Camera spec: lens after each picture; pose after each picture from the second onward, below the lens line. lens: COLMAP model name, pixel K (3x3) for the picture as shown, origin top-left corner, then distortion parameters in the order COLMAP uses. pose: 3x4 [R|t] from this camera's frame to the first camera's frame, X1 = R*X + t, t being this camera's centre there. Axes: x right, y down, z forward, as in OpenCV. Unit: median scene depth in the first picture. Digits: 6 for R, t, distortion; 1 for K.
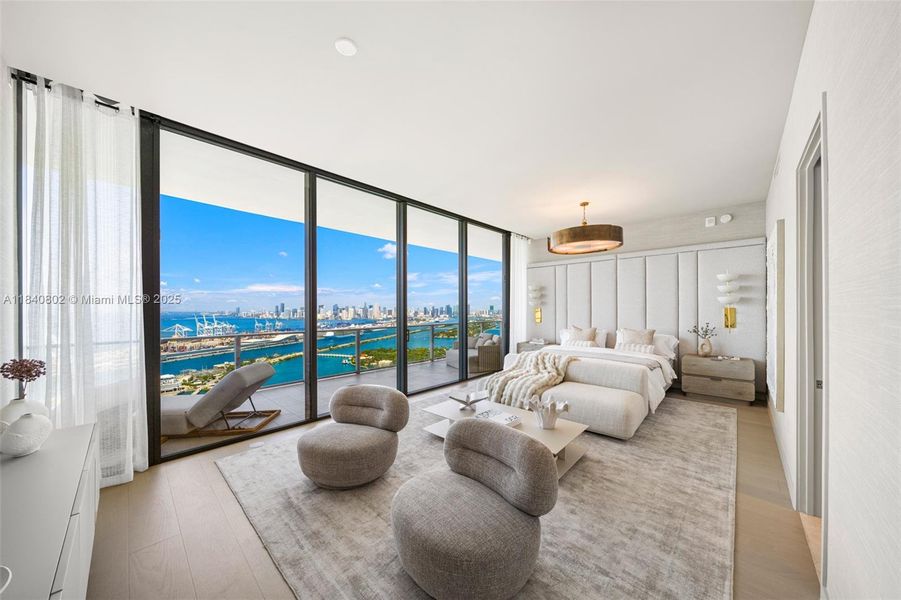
lens RADIAL K [[304.3, 0, 450.0], [0, 304.3, 300.6], [0, 0, 1]] dist [-0.004567, 0.000259]
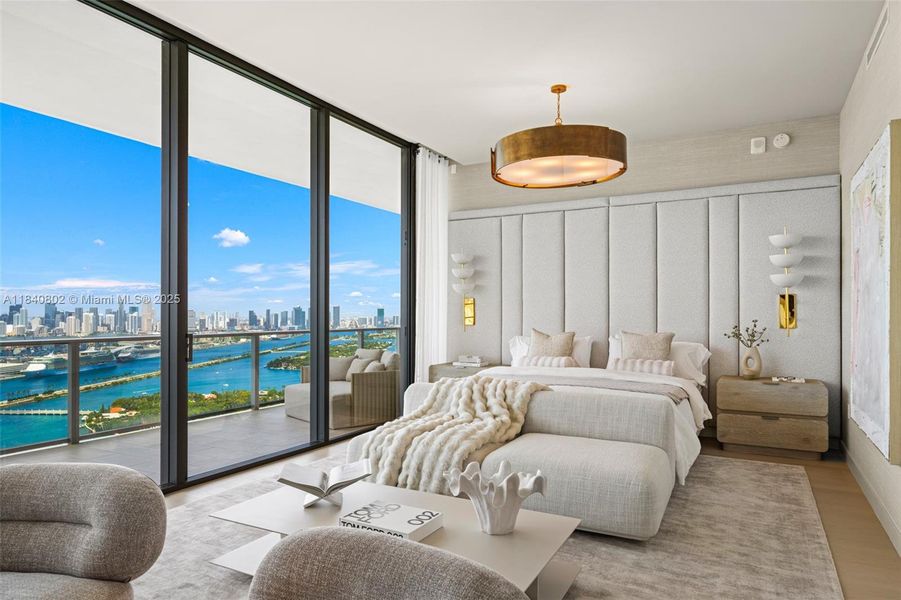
lens RADIAL K [[565.2, 0, 437.9], [0, 565.2, 295.6], [0, 0, 1]] dist [0.005111, -0.000212]
pose [[0.972047, 0.005039, 0.234733, 0.016267], [-0.003747, 0.999975, -0.005950, 0.036913], [-0.234757, 0.004904, 0.972042, 0.103627]]
